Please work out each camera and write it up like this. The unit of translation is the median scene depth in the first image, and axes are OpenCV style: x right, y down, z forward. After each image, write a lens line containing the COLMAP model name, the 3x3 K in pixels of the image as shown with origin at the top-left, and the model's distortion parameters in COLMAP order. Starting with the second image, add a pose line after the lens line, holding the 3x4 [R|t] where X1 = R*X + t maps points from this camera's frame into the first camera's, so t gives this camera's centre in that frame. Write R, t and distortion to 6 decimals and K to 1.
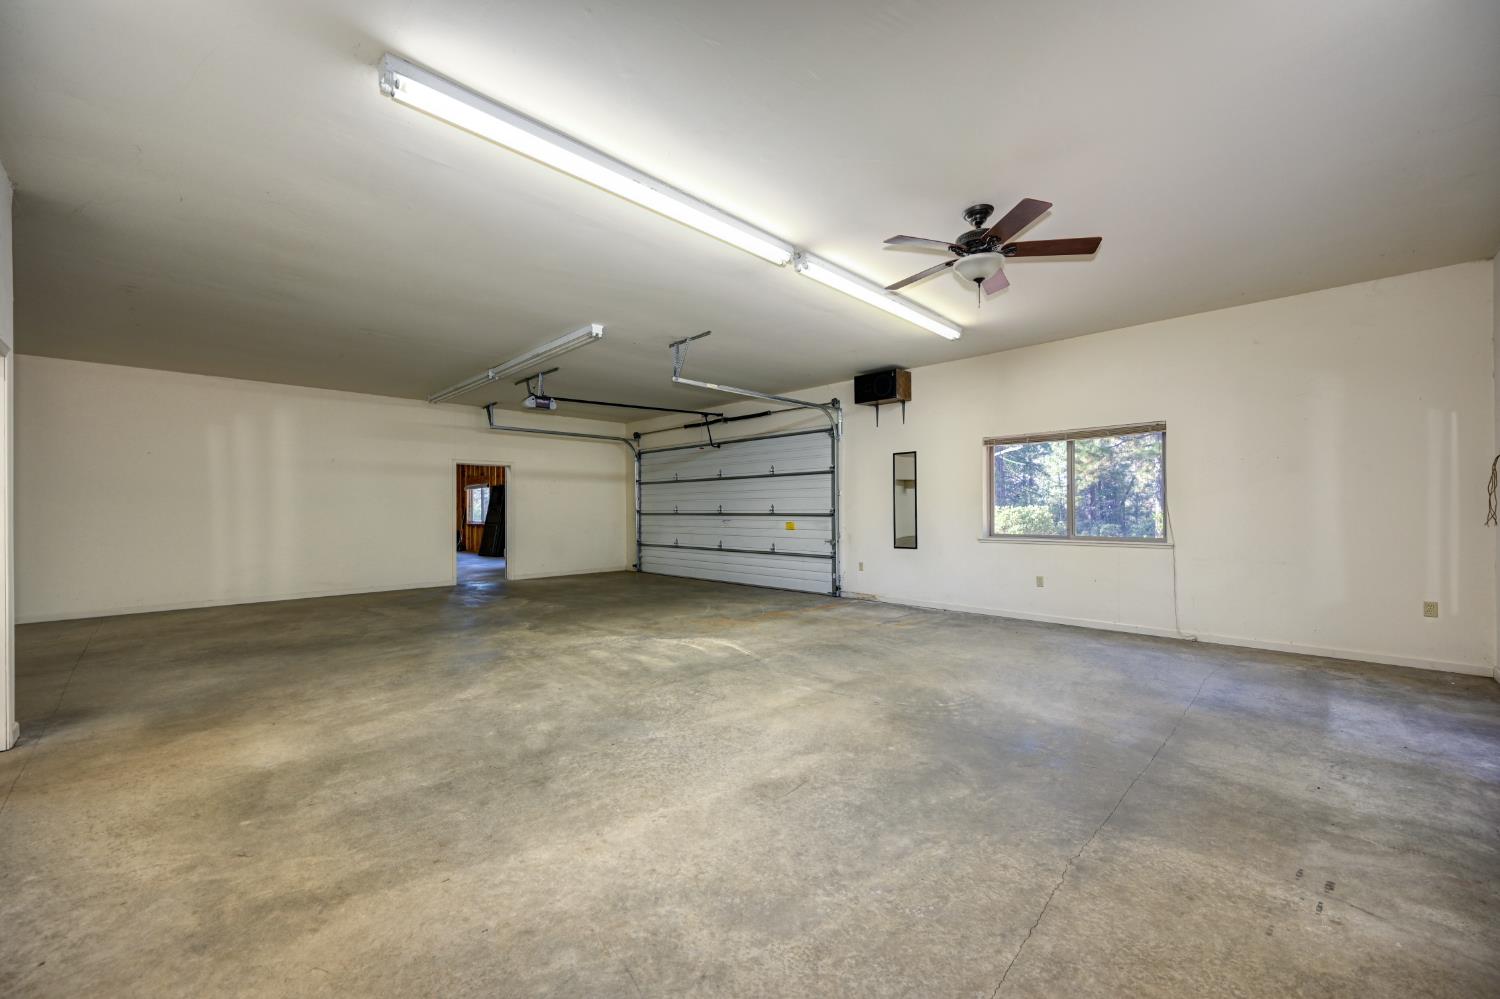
lens RADIAL K [[596.1, 0, 748.4], [0, 596.1, 499.6], [0, 0, 1]] dist [-0.001415, 0.000266]
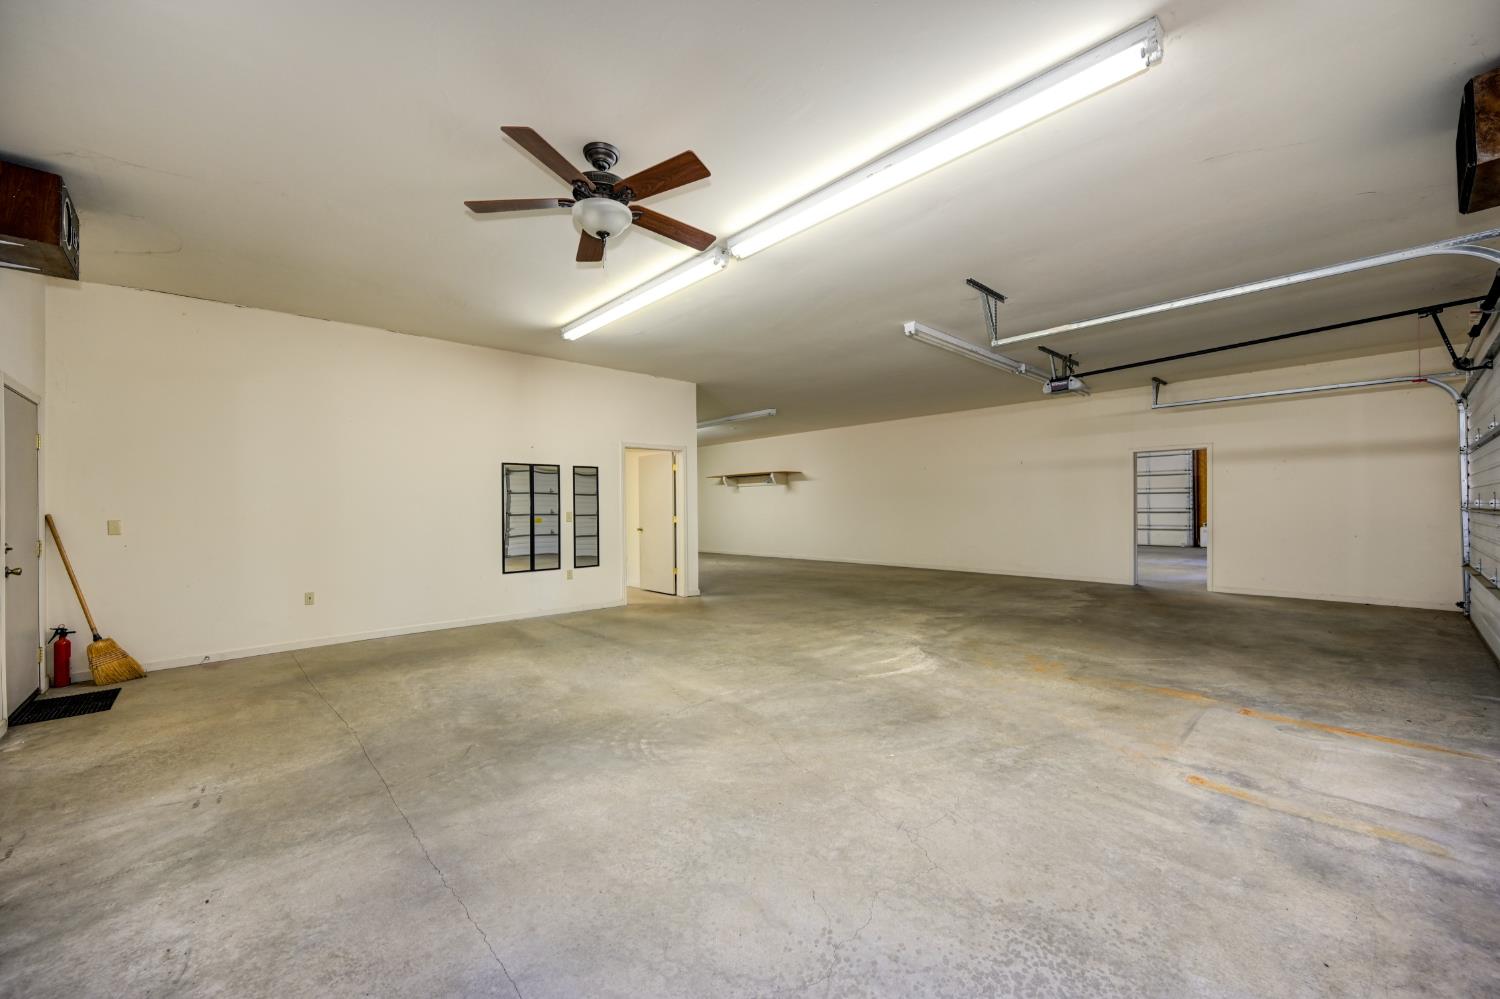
lens RADIAL K [[596.1, 0, 762.6], [0, 596.1, 505.4], [0, 0, 1]] dist [-0.001415, 0.000266]
pose [[-0.046371, 0.000041, -0.998924, 1.331289], [0.027744, 0.999614, -0.001247, 0.015709], [0.998539, -0.027772, -0.046354, 1.388990]]
